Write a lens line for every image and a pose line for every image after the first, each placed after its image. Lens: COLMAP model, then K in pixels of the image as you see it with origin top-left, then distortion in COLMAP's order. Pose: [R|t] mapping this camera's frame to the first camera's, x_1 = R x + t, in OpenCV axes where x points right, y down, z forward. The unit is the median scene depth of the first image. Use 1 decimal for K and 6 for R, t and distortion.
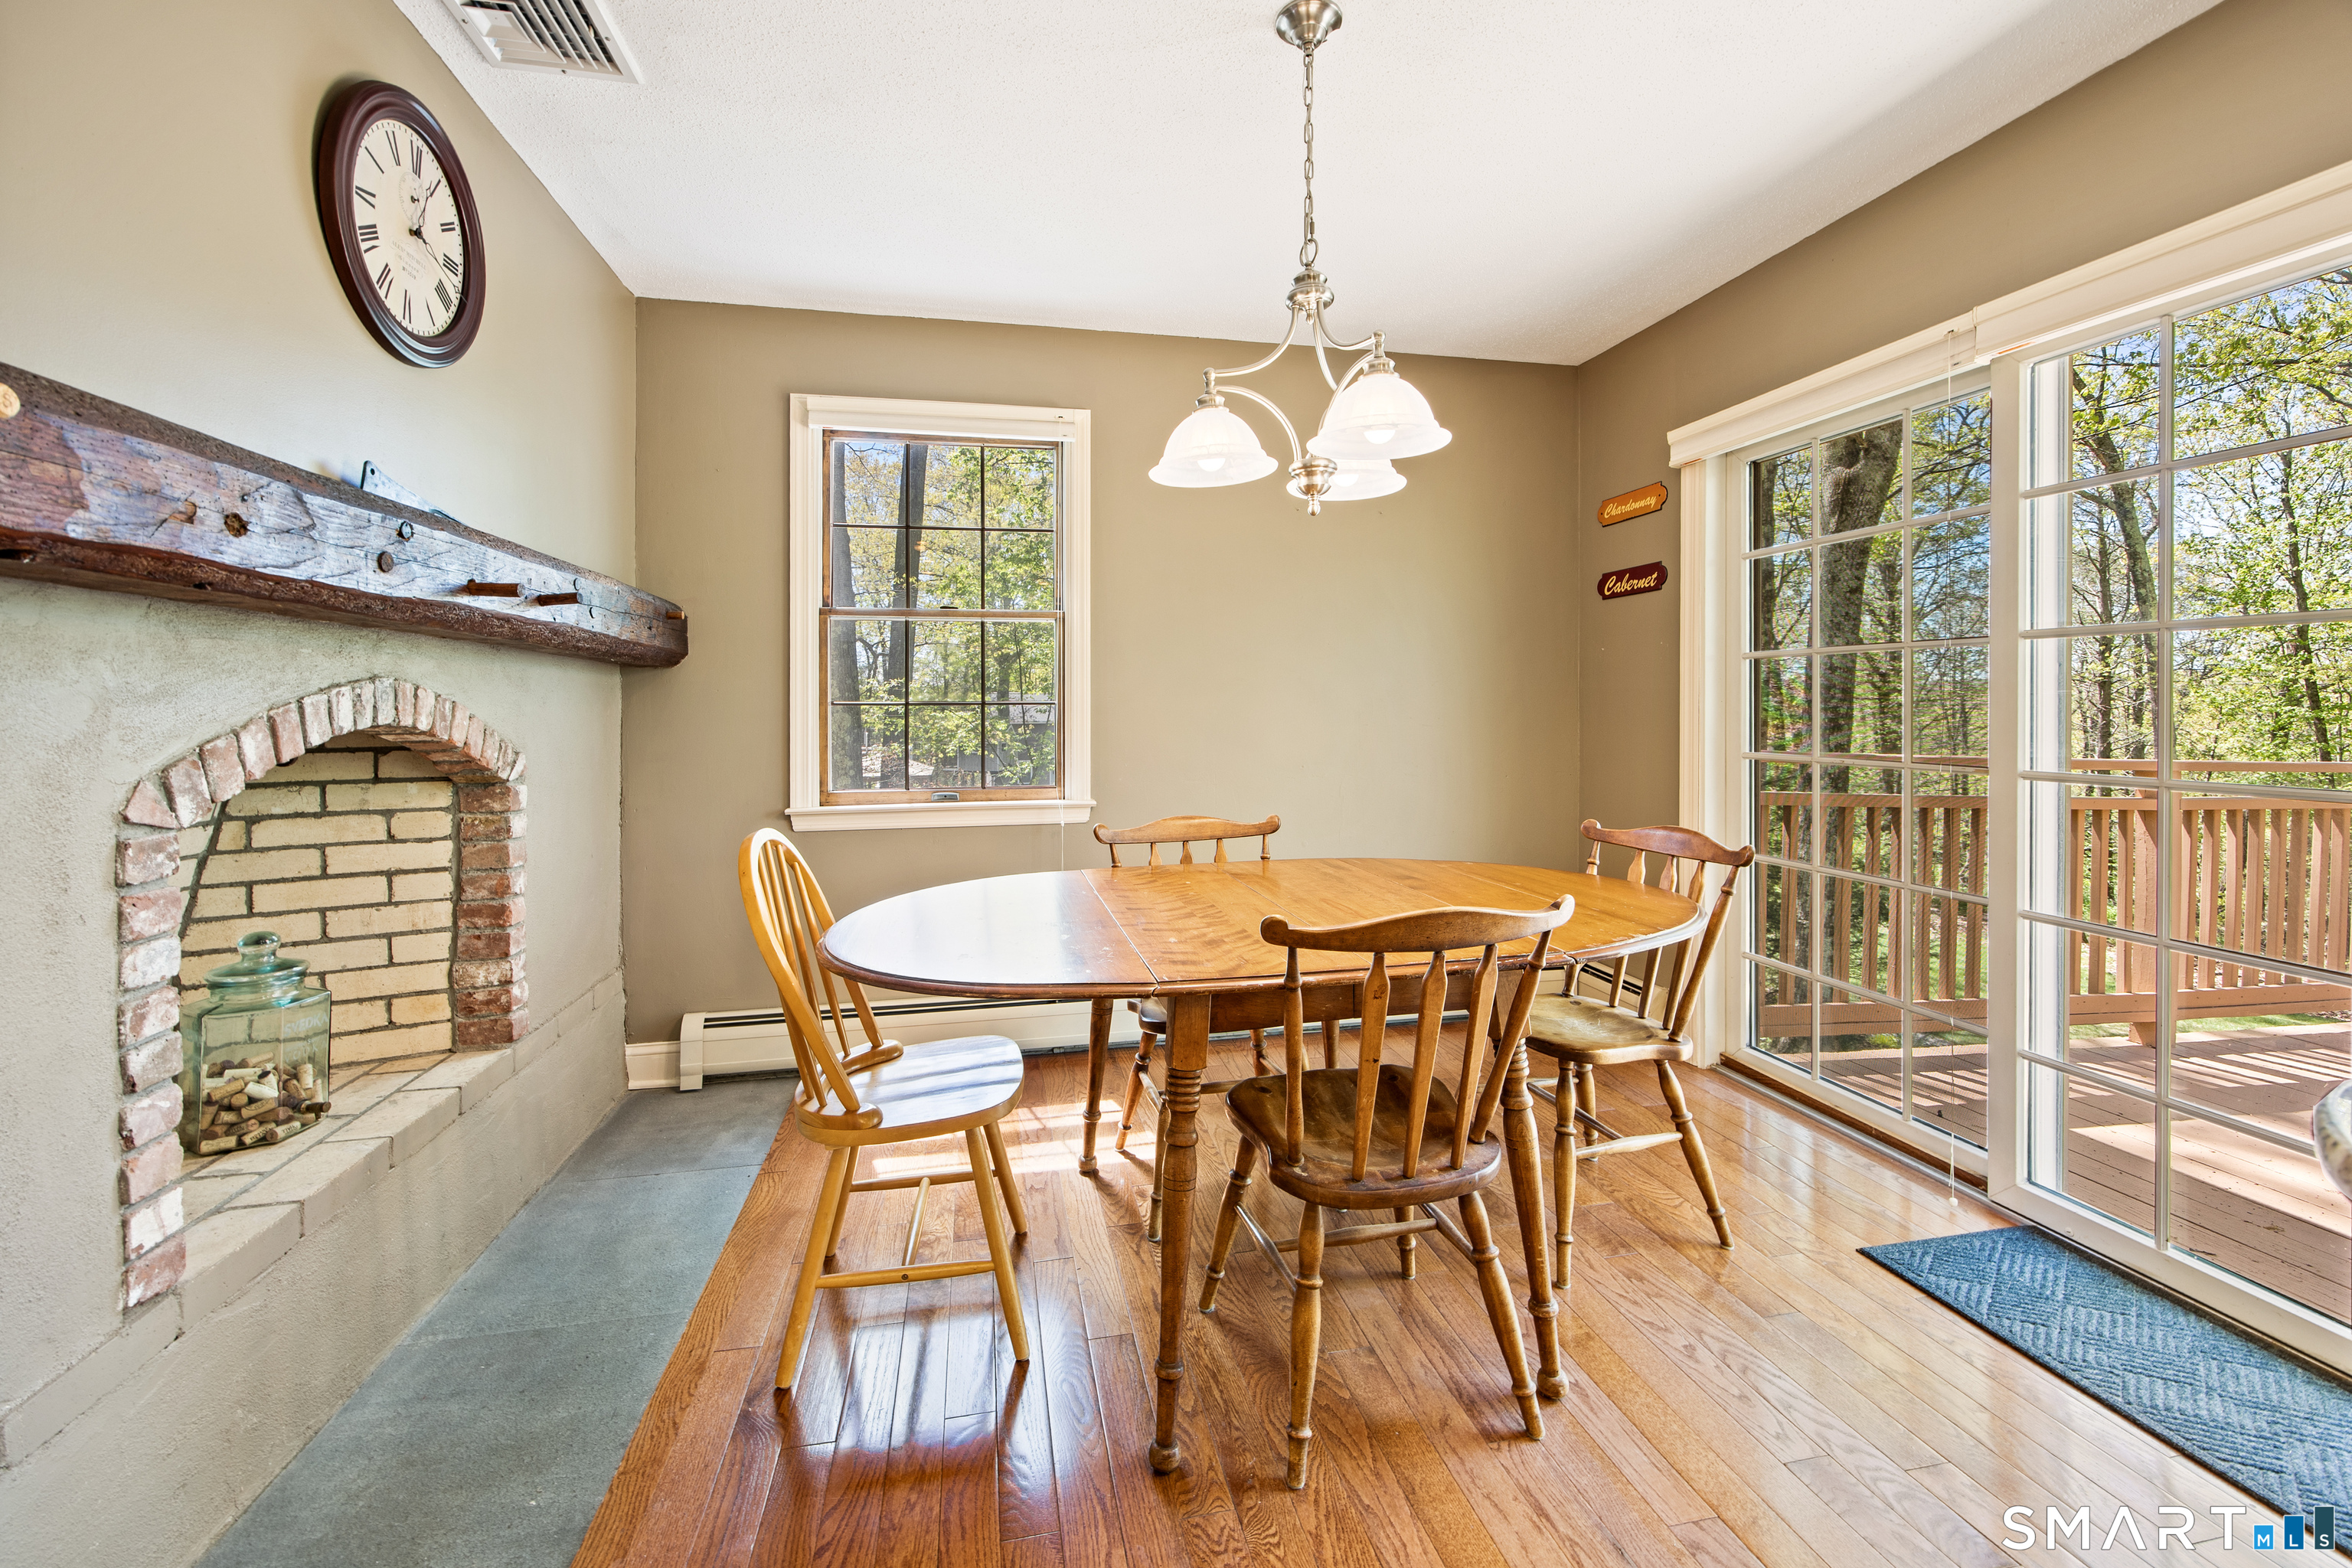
lens RADIAL K [[942.3, 0, 1167.0], [0, 942.3, 712.7], [0, 0, 1]] dist [0.001367, 0.000008]
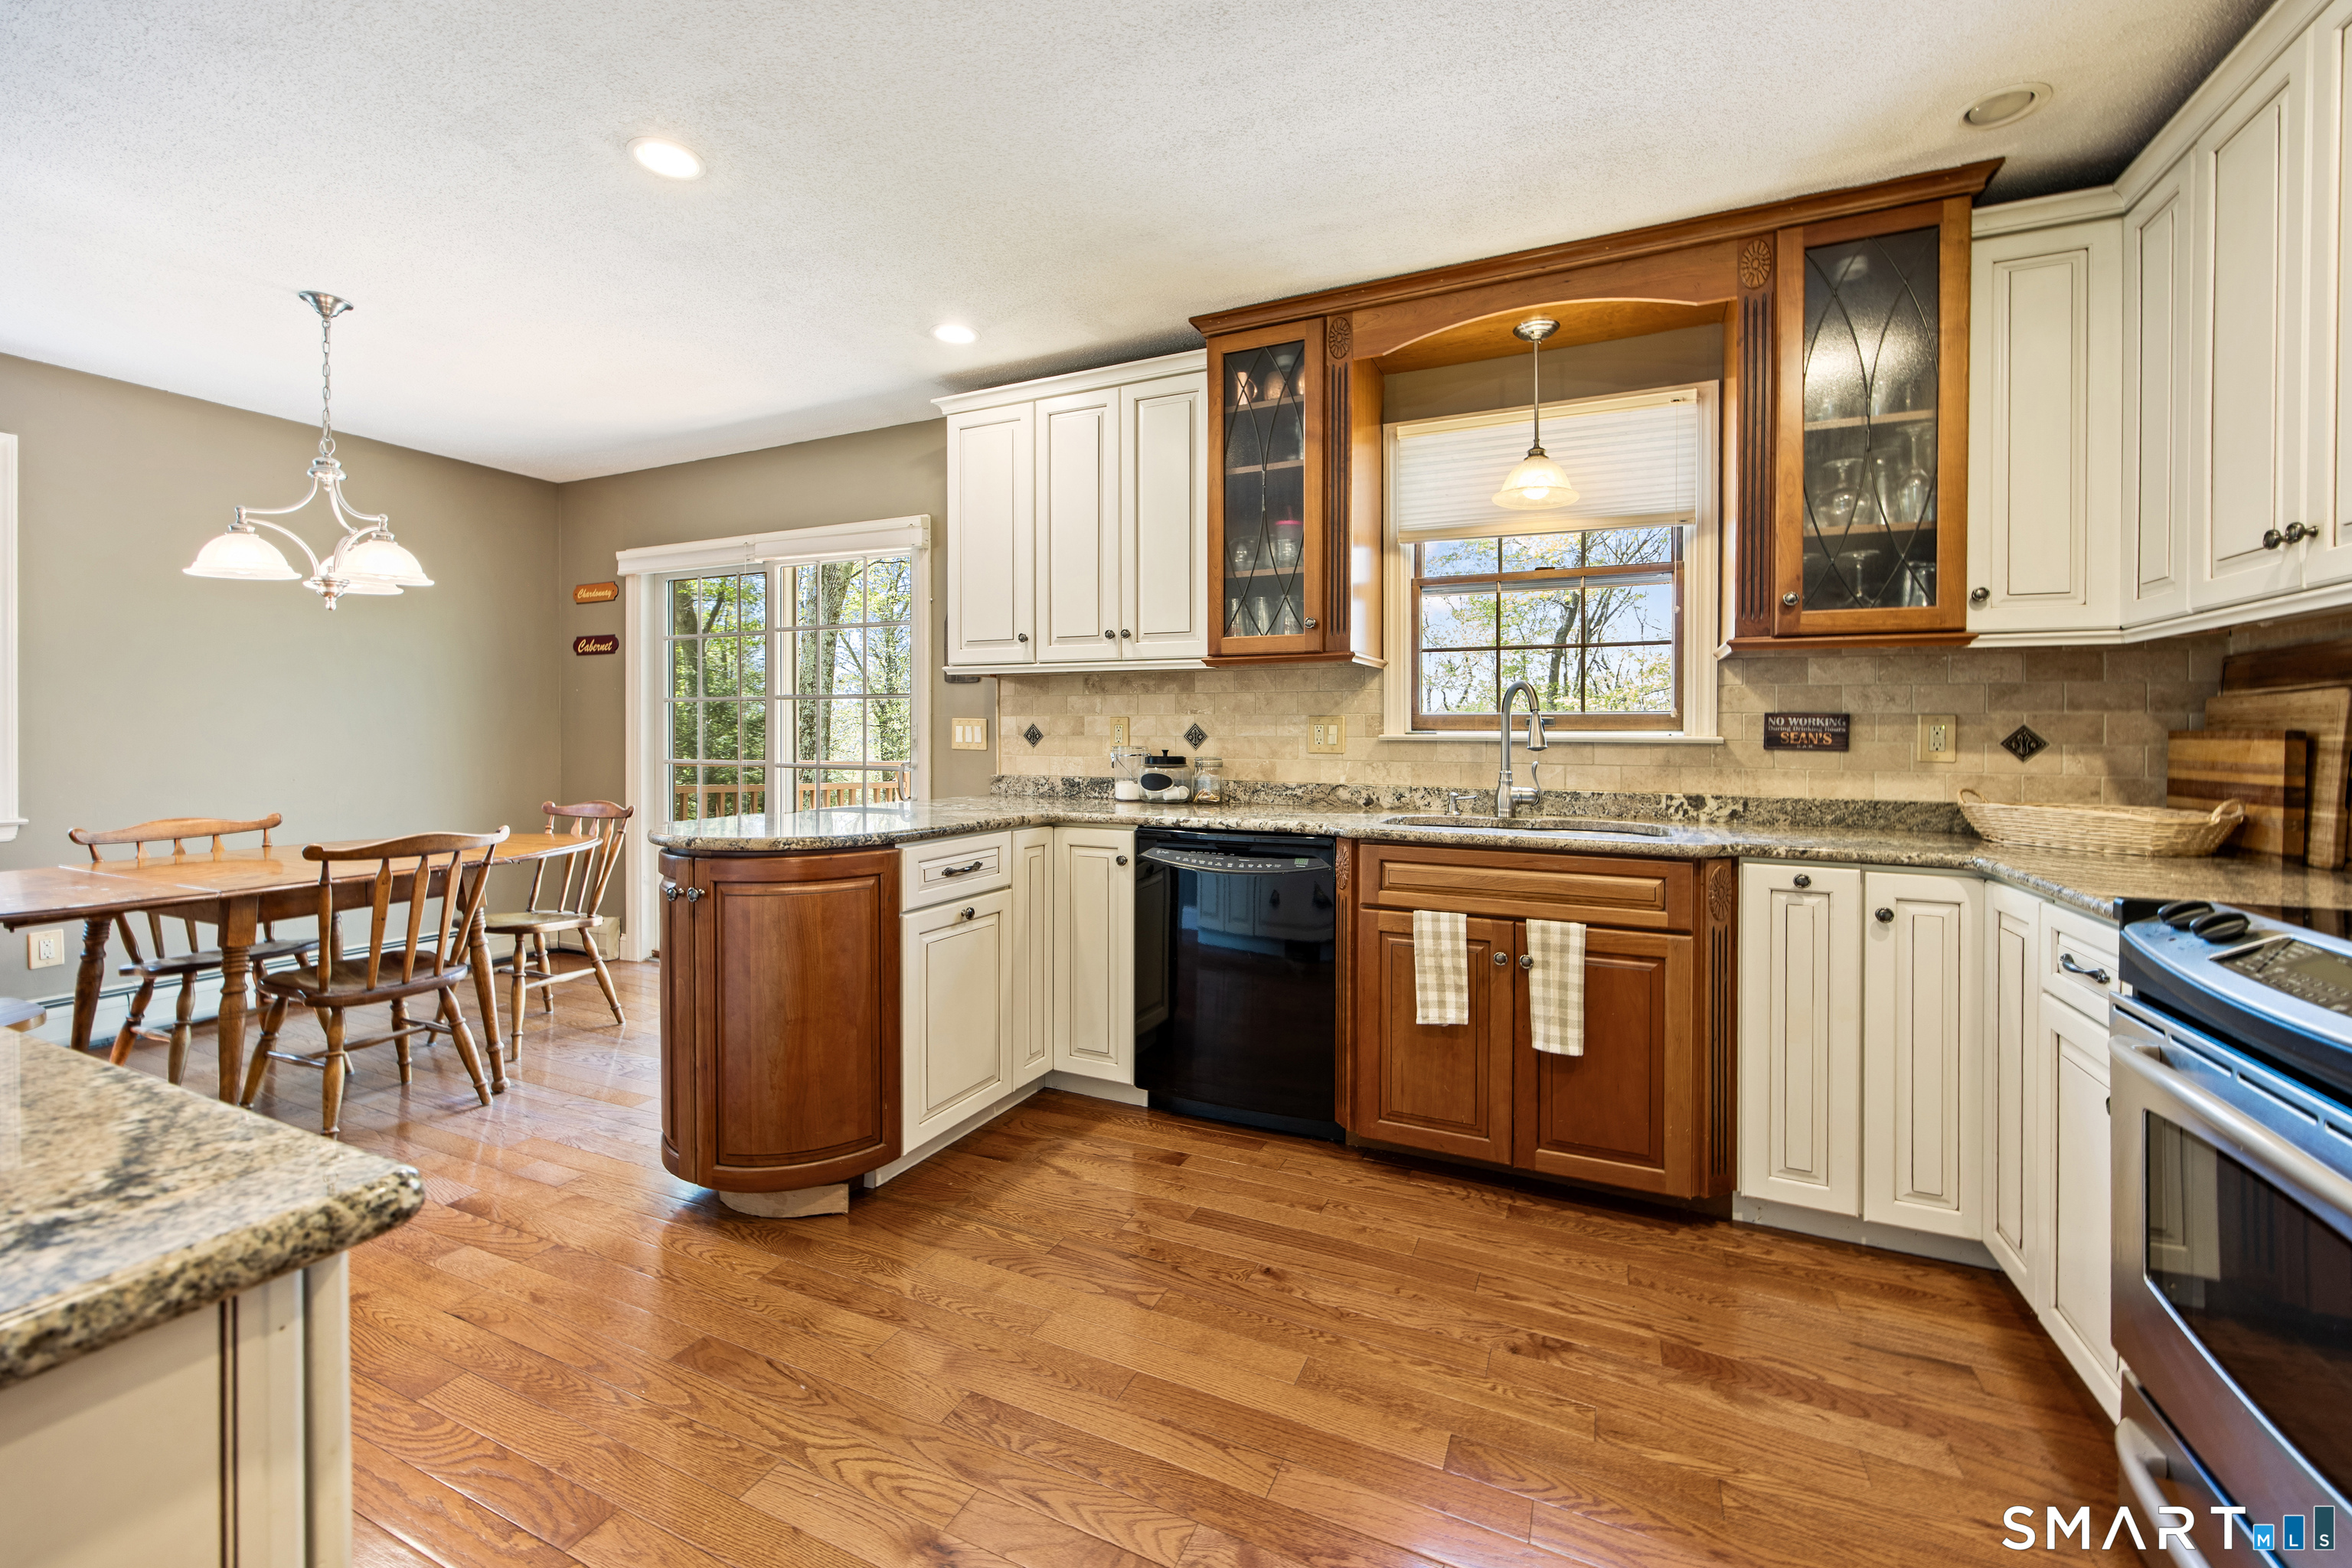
lens RADIAL K [[944.2, 0, 1168.5], [0, 944.2, 750.7], [0, 0, 1]] dist [-0.001302, -0.000178]
pose [[0.600932, -0.007535, 0.799265, -0.225880], [-0.004944, 0.999901, 0.013143, 0.001689], [-0.799285, -0.011850, 0.600835, -0.918737]]
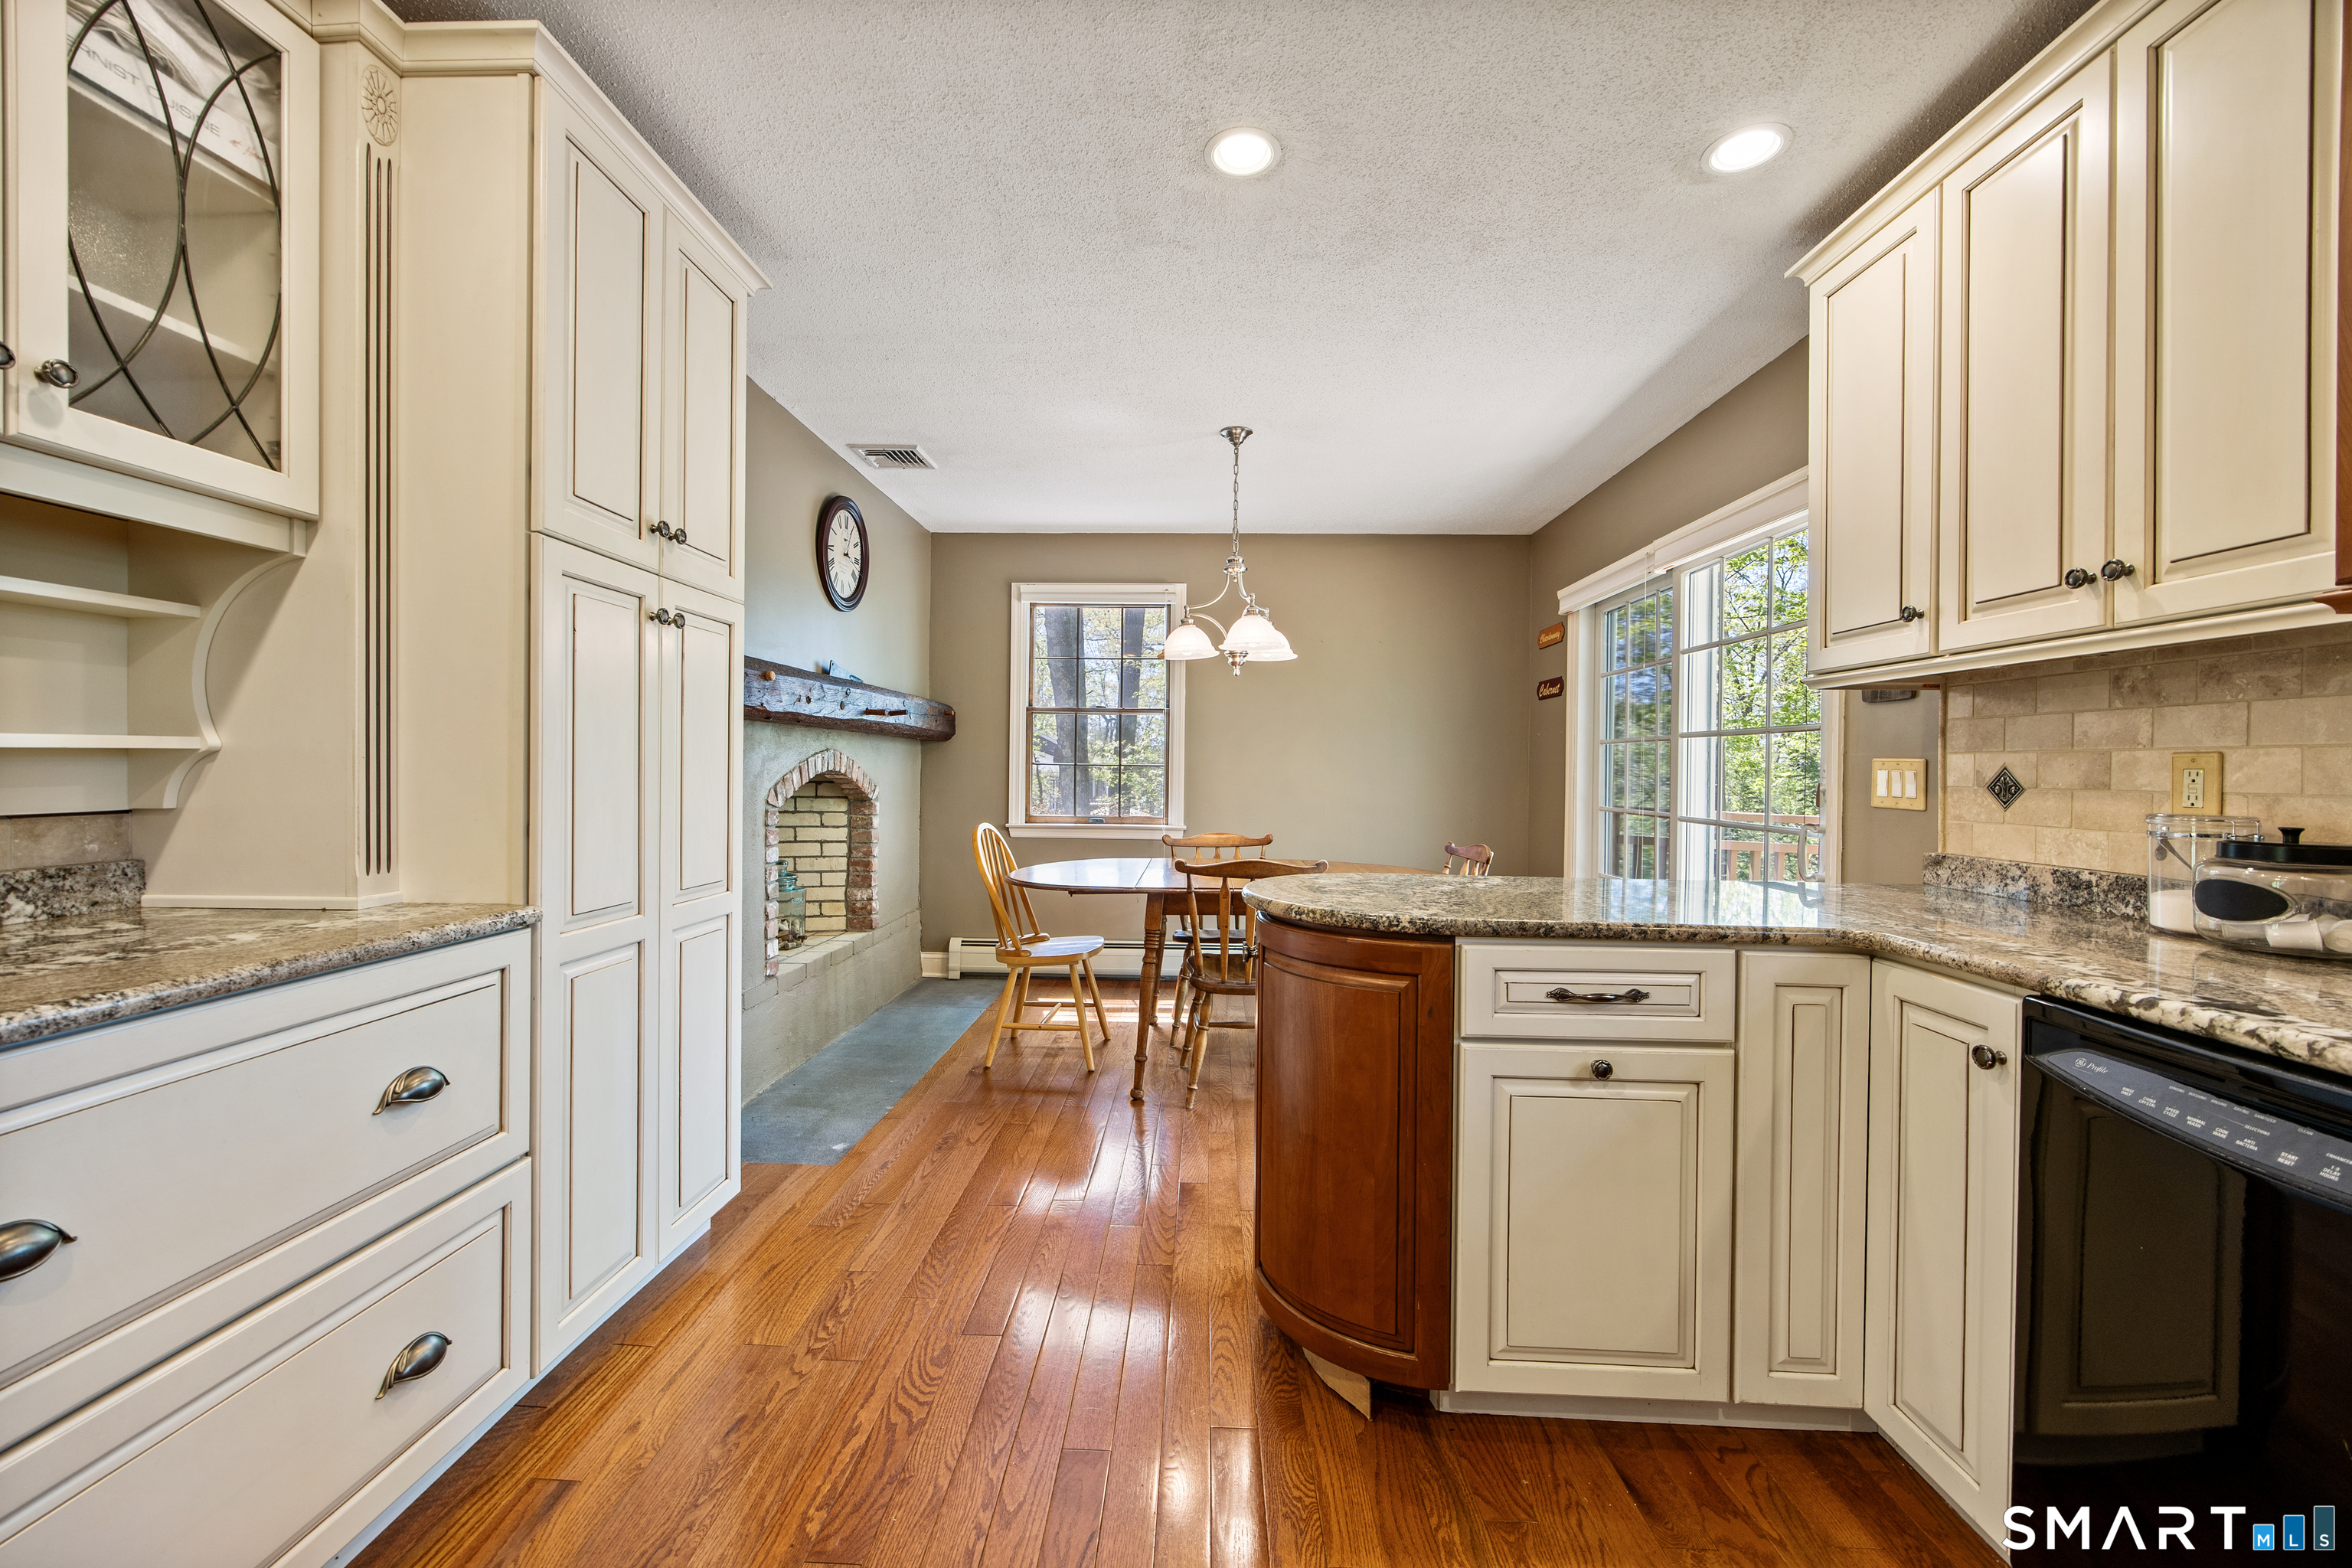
lens RADIAL K [[908.6, 0, 1182.0], [0, 908.6, 782.6], [0, 0, 1]] dist [0.000600, 0.000006]
pose [[0.972648, 0.022045, -0.231237, 0.412954], [-0.019108, 0.999706, 0.014936, -0.005559], [0.231498, -0.010110, 0.972783, -0.771653]]
